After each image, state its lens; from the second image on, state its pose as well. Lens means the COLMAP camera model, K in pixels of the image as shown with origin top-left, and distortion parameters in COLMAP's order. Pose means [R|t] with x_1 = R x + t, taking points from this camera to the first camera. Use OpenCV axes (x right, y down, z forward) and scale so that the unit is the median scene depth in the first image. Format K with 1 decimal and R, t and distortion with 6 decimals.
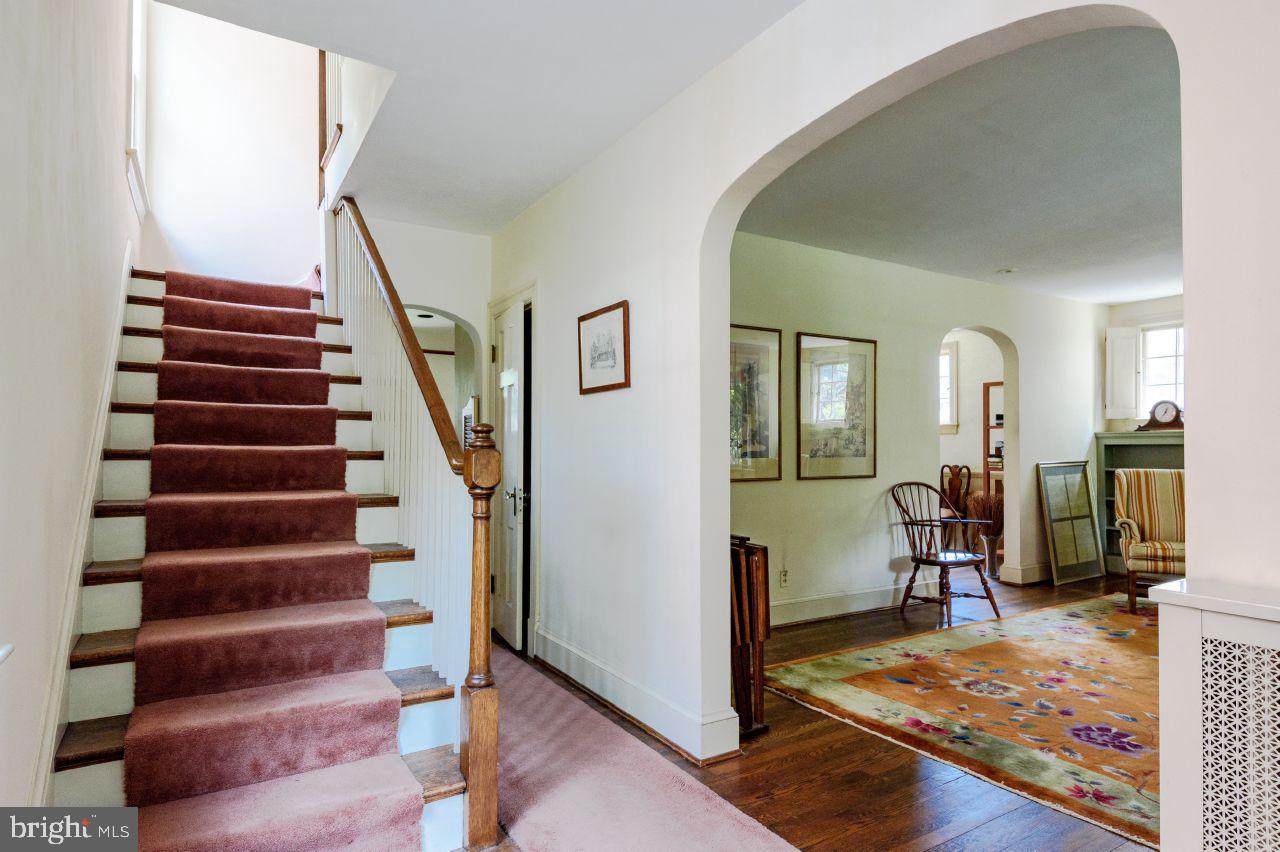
lens RADIAL K [[694.4, 0, 632.2], [0, 694.4, 427.4], [0, 0, 1]] dist [0.056382, -0.039030]
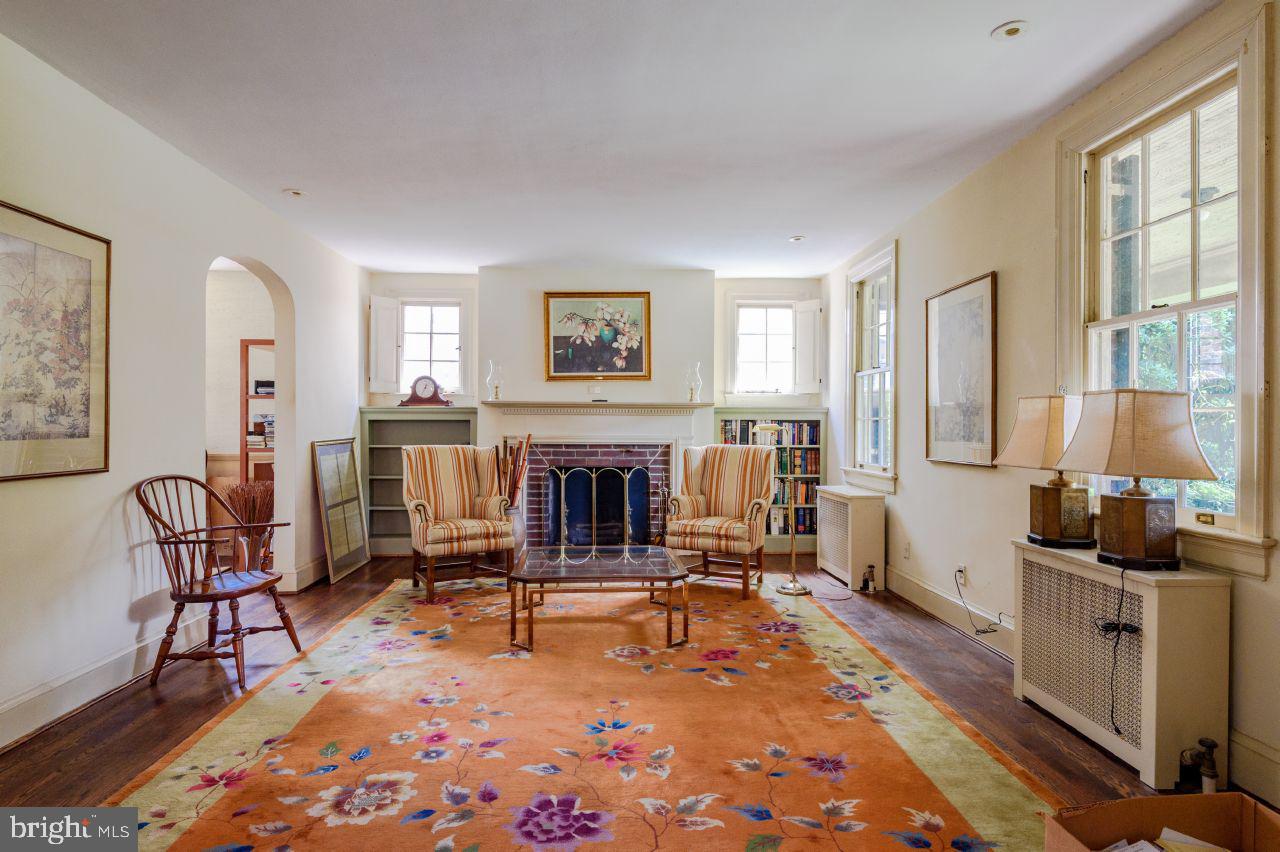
lens RADIAL K [[694.4, 0, 632.2], [0, 694.4, 427.4], [0, 0, 1]] dist [0.056382, -0.039030]
pose [[0.487058, -0.002169, 0.873367, 0.042453], [-0.026741, 0.999491, 0.017396, 0.011941], [-0.872960, -0.031827, 0.486752, 0.328056]]
